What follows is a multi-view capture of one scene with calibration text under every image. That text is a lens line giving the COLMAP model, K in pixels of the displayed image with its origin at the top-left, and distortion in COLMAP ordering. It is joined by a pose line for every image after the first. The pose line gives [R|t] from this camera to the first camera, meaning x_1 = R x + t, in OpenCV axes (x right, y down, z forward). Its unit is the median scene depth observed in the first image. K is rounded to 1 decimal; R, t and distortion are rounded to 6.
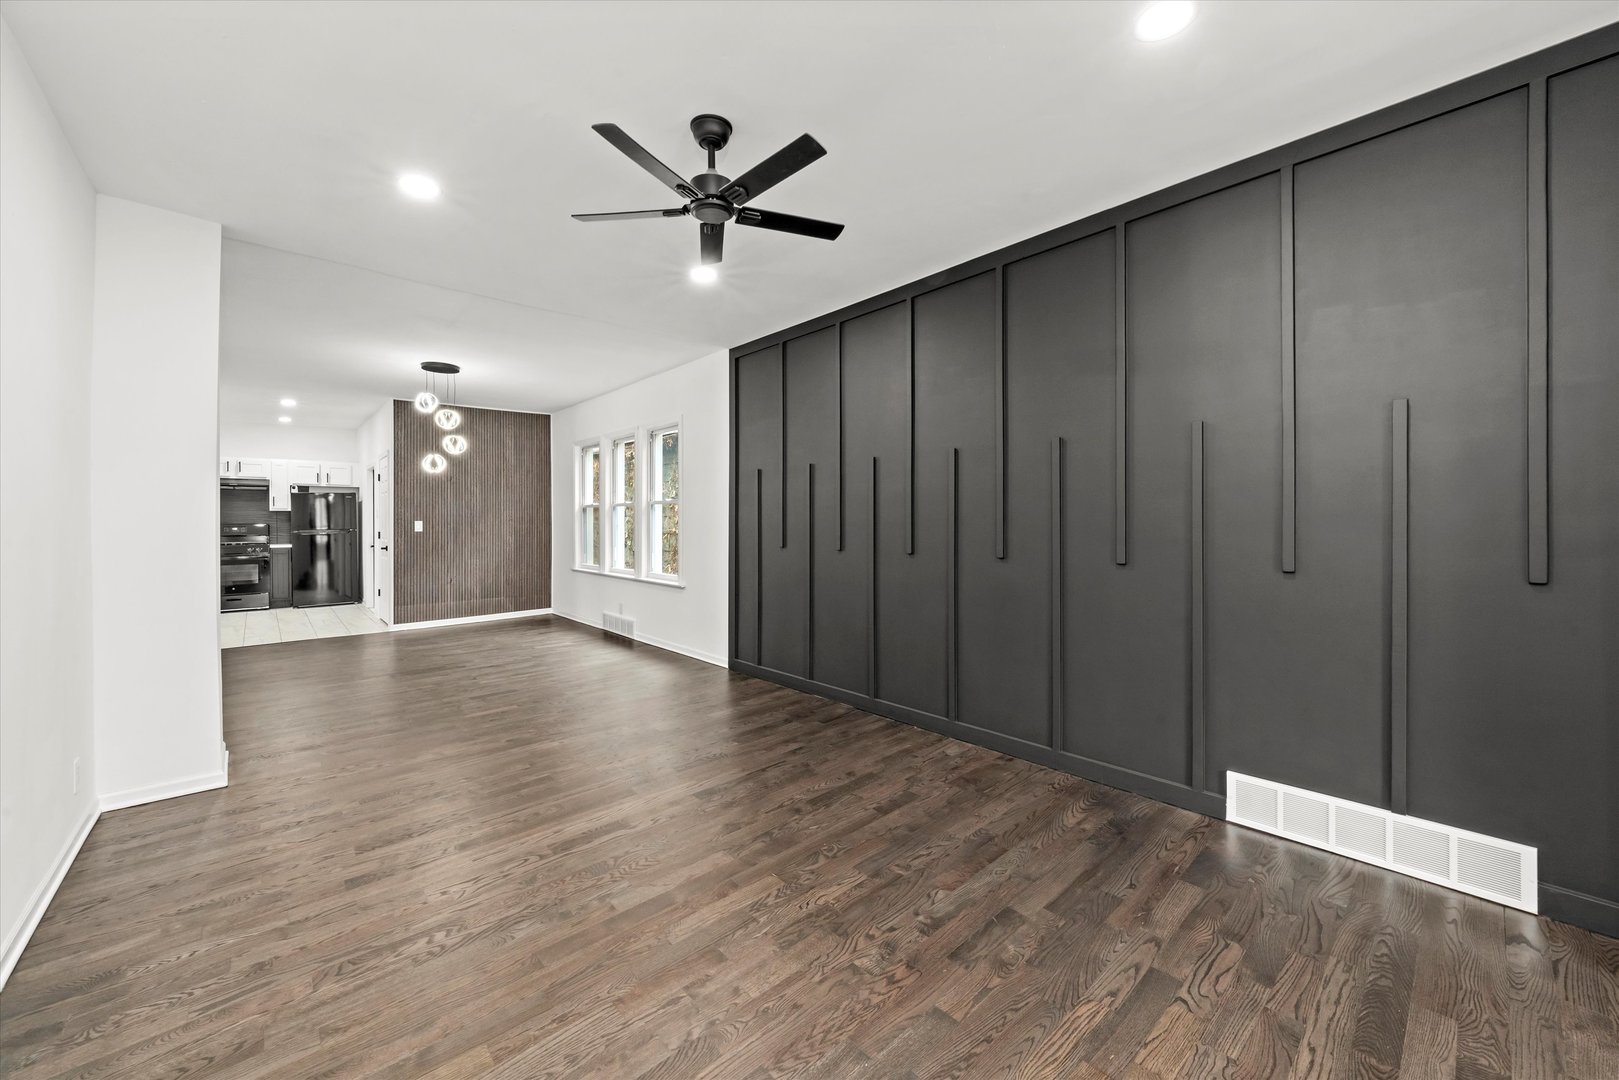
lens RADIAL K [[610.6, 0, 808.3], [0, 610.6, 521.2], [0, 0, 1]] dist [-0.000395, -0.000905]
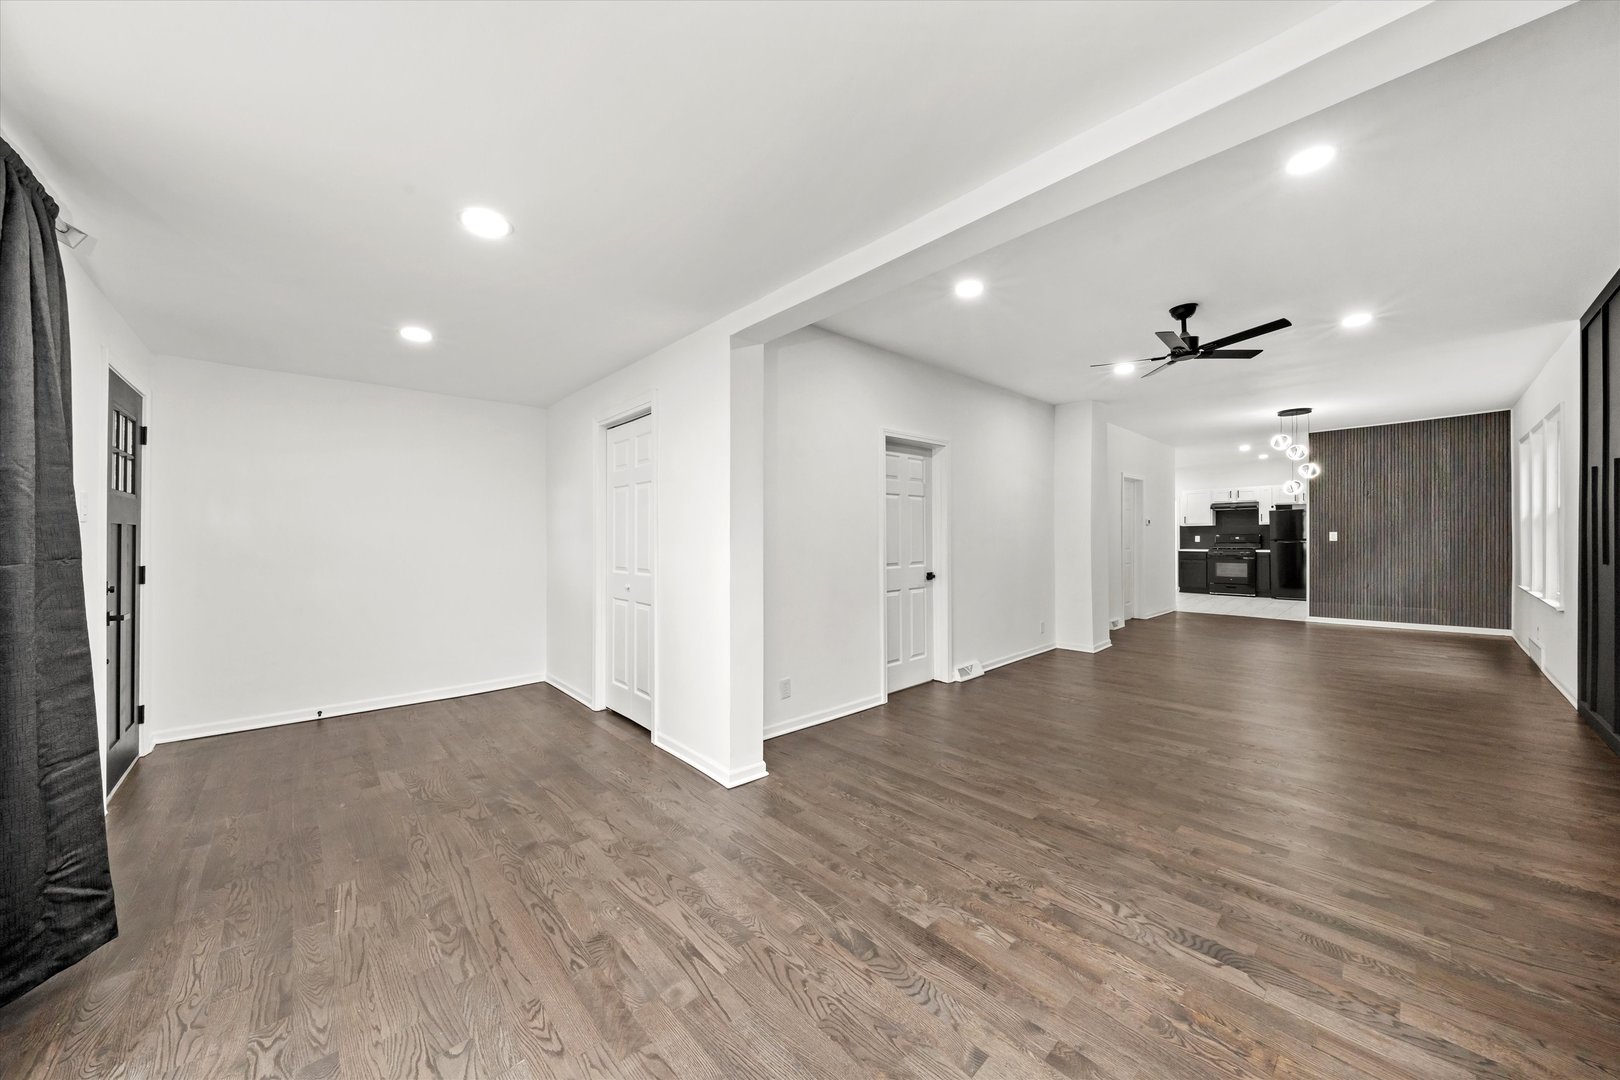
lens RADIAL K [[566.8, 0, 796.2], [0, 566.8, 538.1], [0, 0, 1]] dist [-0.002774, 0.000727]
pose [[0.000931, 0.007199, -0.999974, 1.052988], [0.005953, 0.999956, 0.007204, -0.006055], [0.999982, -0.005960, 0.000888, -0.080766]]
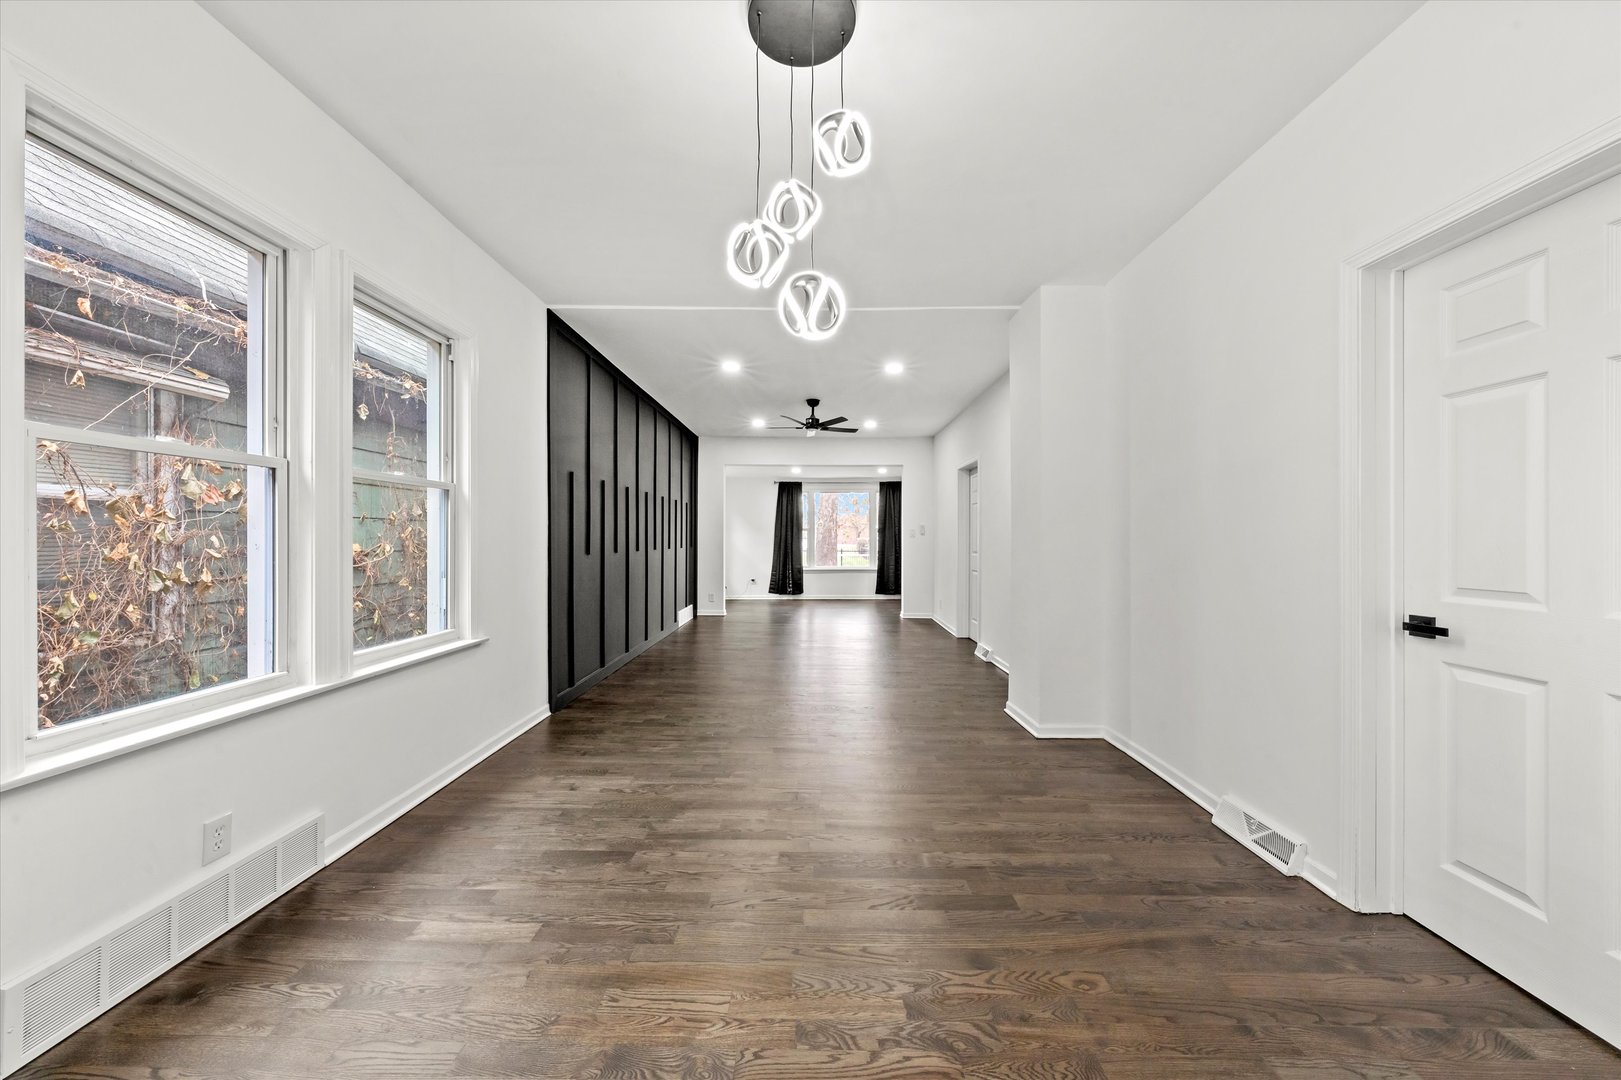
lens RADIAL K [[567.1, 0, 806.4], [0, 567.1, 536.7], [0, 0, 1]] dist [-0.002774, 0.000727]
pose [[-0.729629, 0.000978, 0.683843, -1.490076], [-0.001235, 0.999995, -0.002749, 0.023075], [-0.683842, -0.002850, -0.729624, 2.219284]]
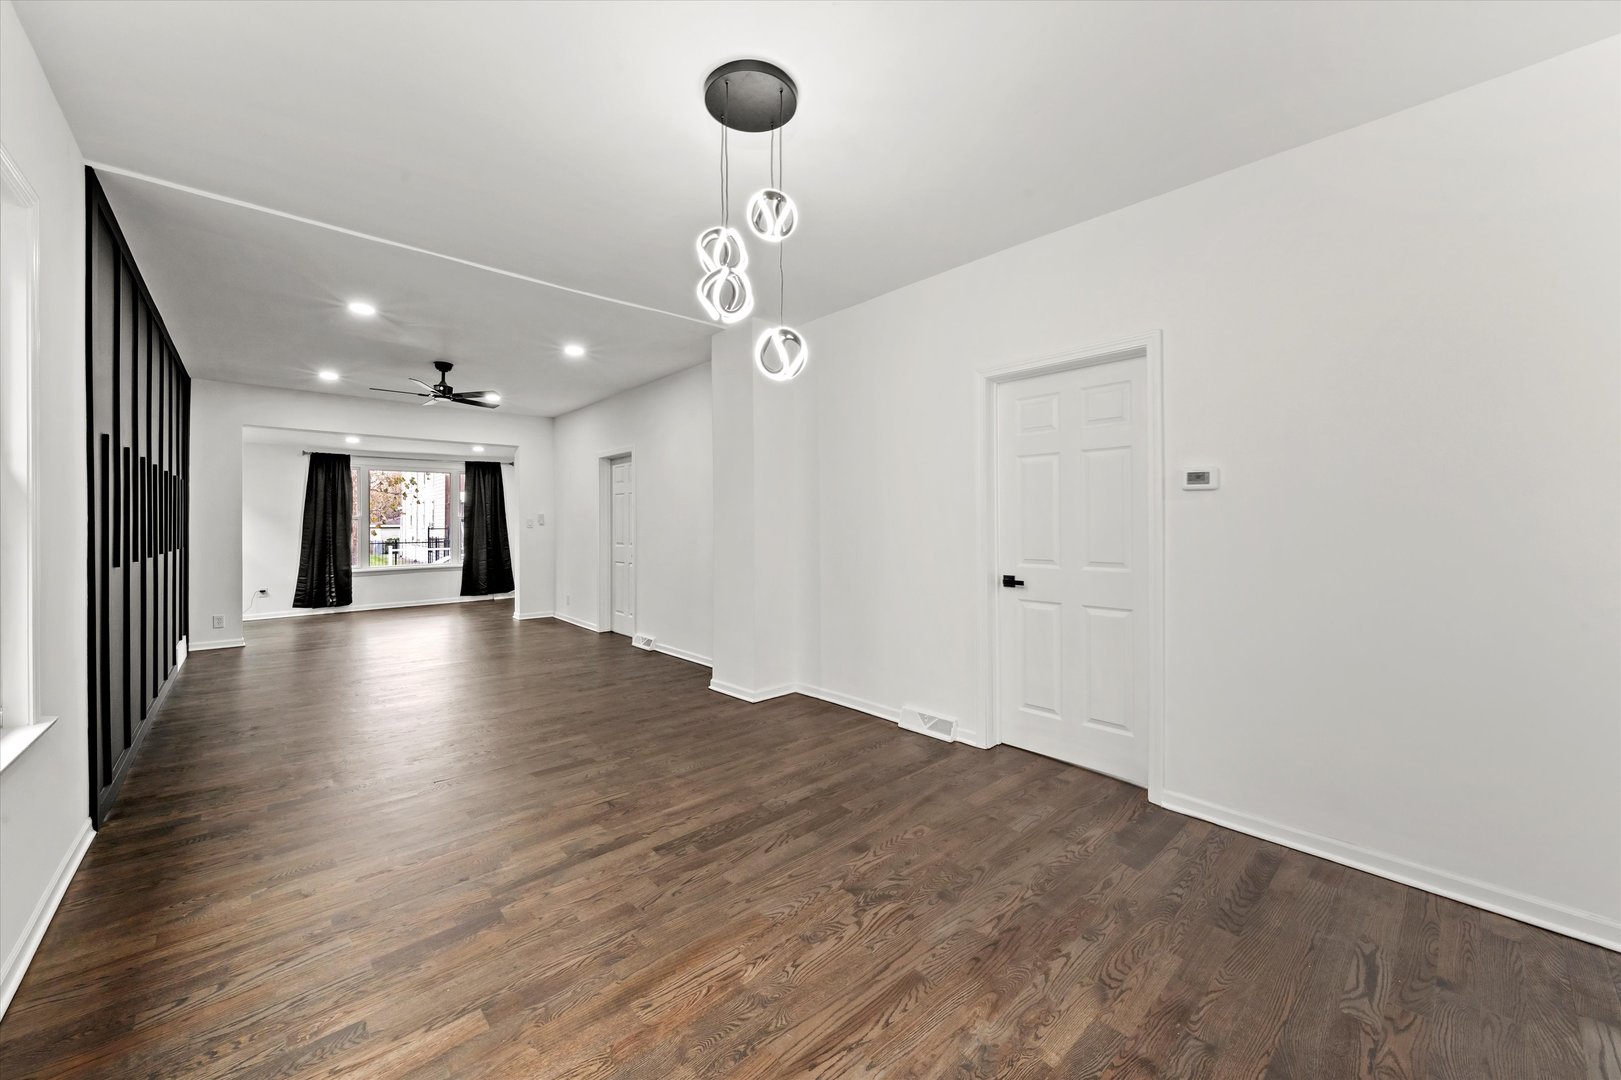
lens RADIAL K [[611.4, 0, 803.4], [0, 611.4, 517.9], [0, 0, 1]] dist [-0.000395, -0.000905]
pose [[-0.999961, 0.006441, 0.006061, -1.180763], [0.006395, 0.999951, -0.007600, 0.001239], [-0.006110, -0.007560, -0.999953, 2.506340]]
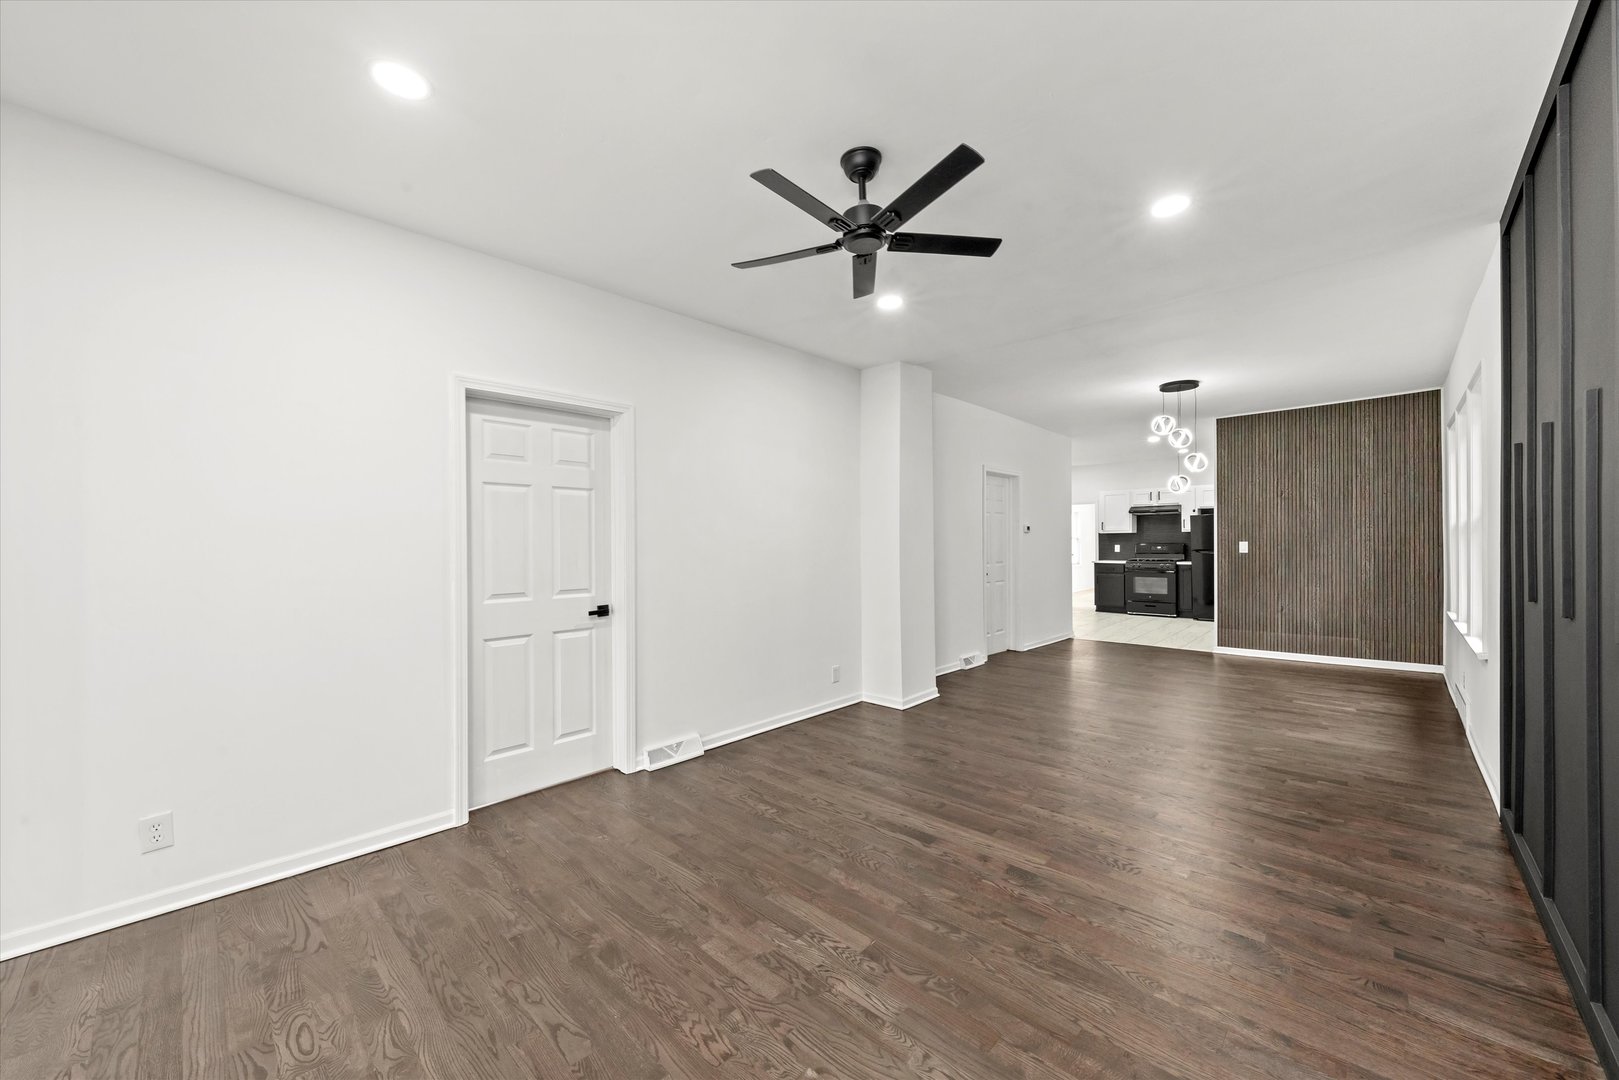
lens RADIAL K [[610.6, 0, 804.1], [0, 610.6, 543.5], [0, 0, 1]] dist [-0.000395, -0.000905]
pose [[0.068833, 0.005178, -0.997615, 0.603756], [0.004889, 0.999973, 0.005527, -0.014429], [0.997616, -0.005258, 0.068806, 0.600579]]
